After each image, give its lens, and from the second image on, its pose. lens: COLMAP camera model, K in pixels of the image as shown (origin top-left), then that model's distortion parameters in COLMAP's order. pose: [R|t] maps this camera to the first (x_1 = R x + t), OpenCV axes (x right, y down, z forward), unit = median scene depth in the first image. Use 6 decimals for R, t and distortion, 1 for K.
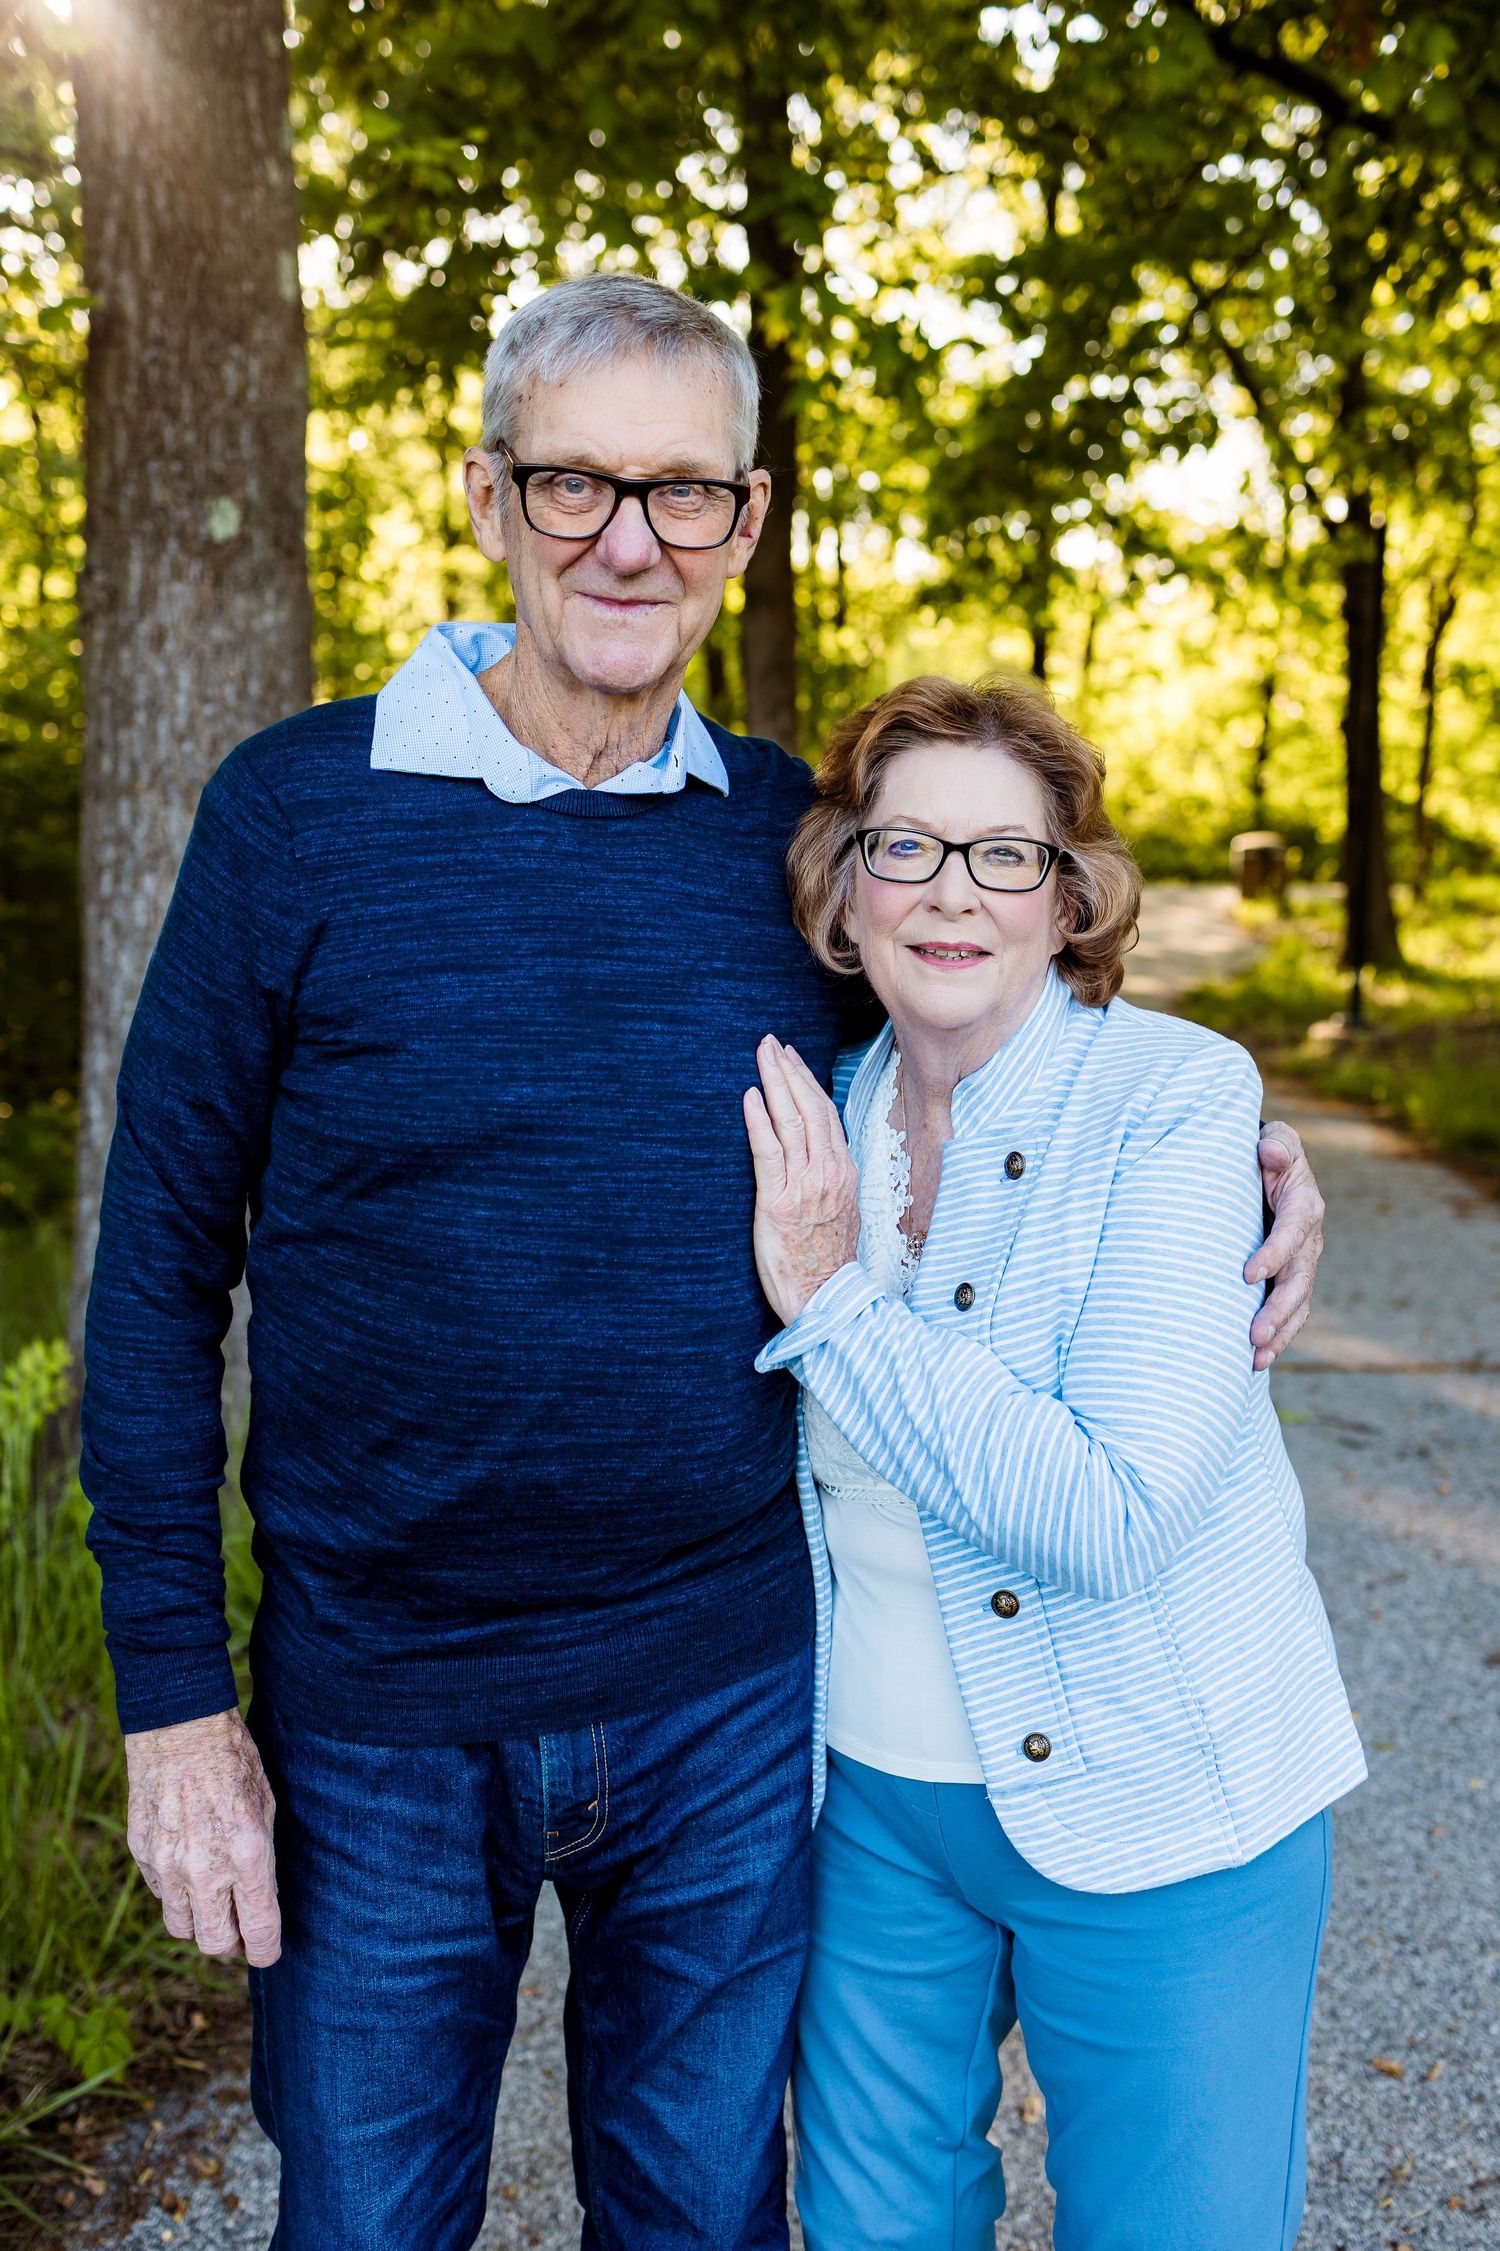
lens RADIAL K [[2265.3, 0, 745.0], [0, 2265.3, 1115.0], [0, 0, 1]] dist [0.009021, 0.009792]
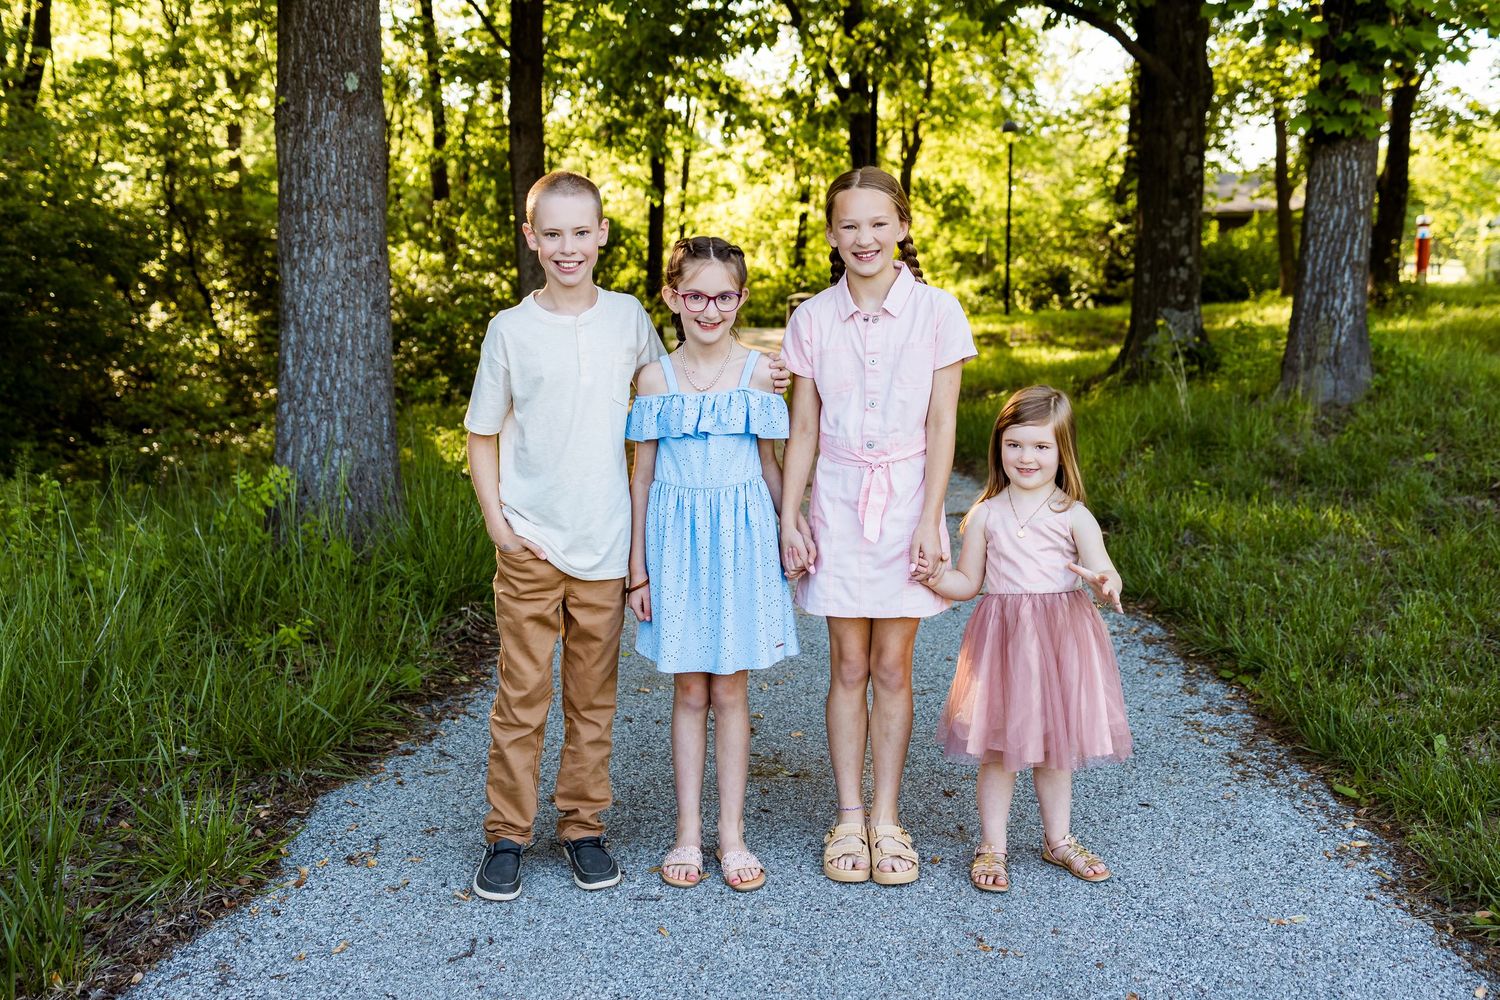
lens RADIAL K [[1607.9, 0, 744.8], [0, 1607.9, 485.5], [0, 0, 1]] dist [0.008636, 0.001104]
pose [[0.982153, -0.026426, 0.186220, -0.156244], [0.028439, 0.999562, -0.008149, 0.139967], [-0.185923, 0.013300, 0.982474, -0.552498]]
